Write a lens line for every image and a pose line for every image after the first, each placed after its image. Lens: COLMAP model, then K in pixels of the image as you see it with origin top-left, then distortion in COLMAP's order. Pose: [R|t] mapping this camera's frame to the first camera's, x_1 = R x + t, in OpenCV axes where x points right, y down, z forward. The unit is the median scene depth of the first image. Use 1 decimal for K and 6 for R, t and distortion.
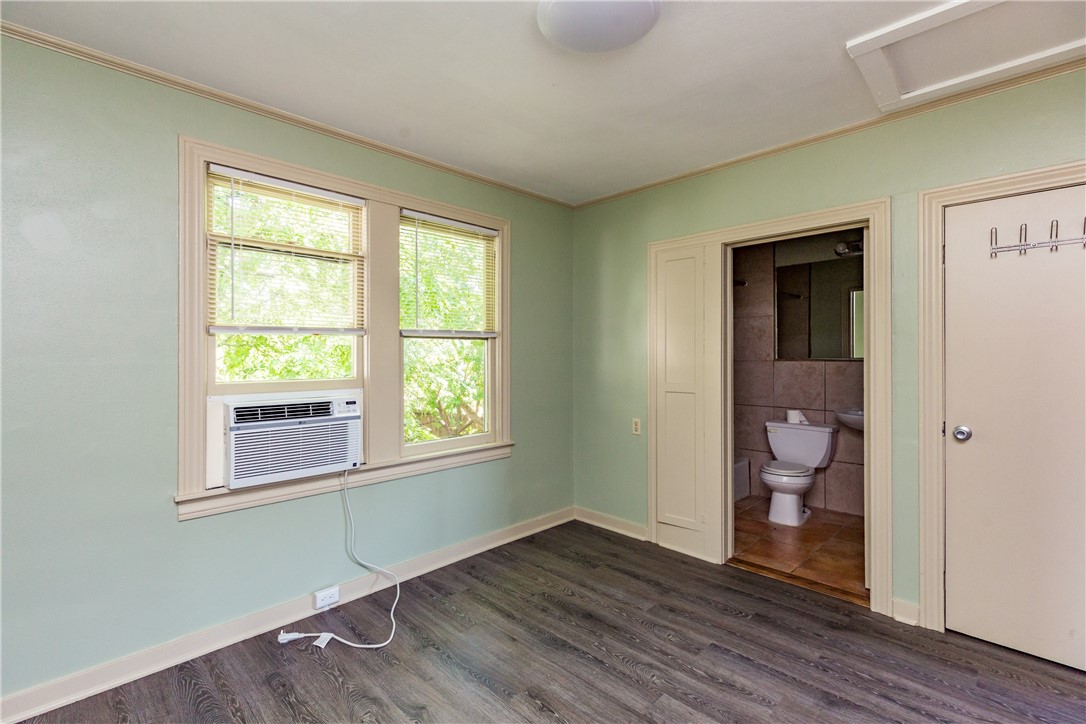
lens RADIAL K [[513.9, 0, 539.8], [0, 513.9, 352.0], [0, 0, 1]] dist [0.004824, -0.001825]
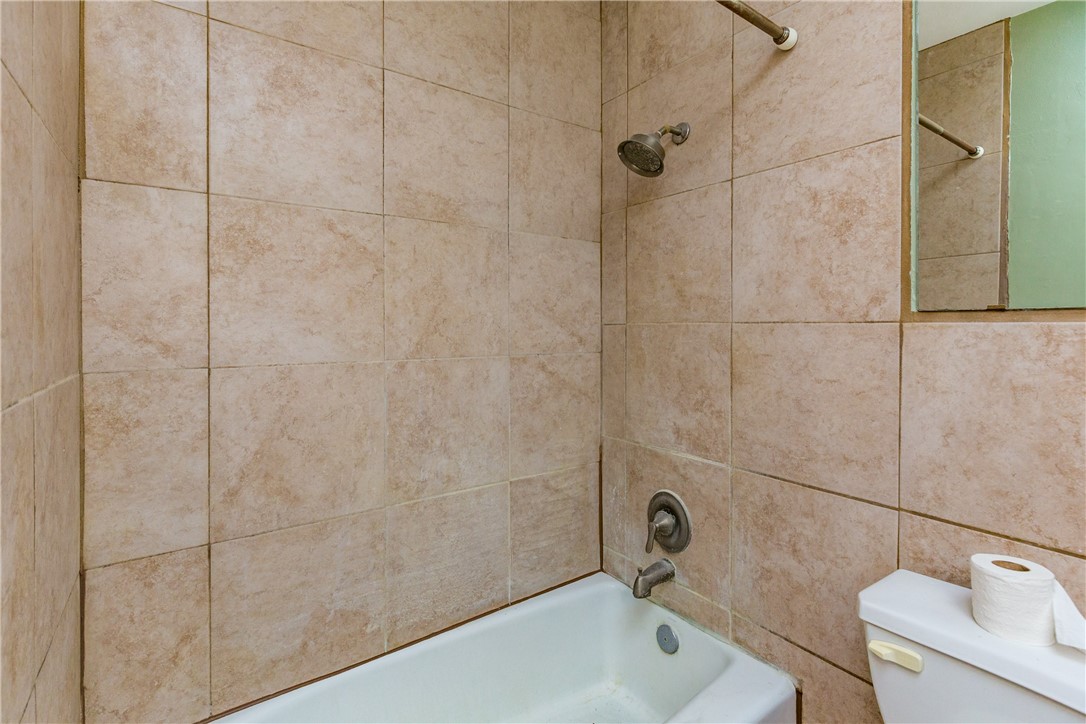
lens RADIAL K [[513.9, 0, 533.1], [0, 513.9, 330.2], [0, 0, 1]] dist [0.004824, -0.001825]
pose [[0.981162, 0.002172, -0.193174, 0.334814], [0.000697, 0.999890, 0.014785, 0.017734], [0.193185, -0.014641, 0.981053, 0.736253]]
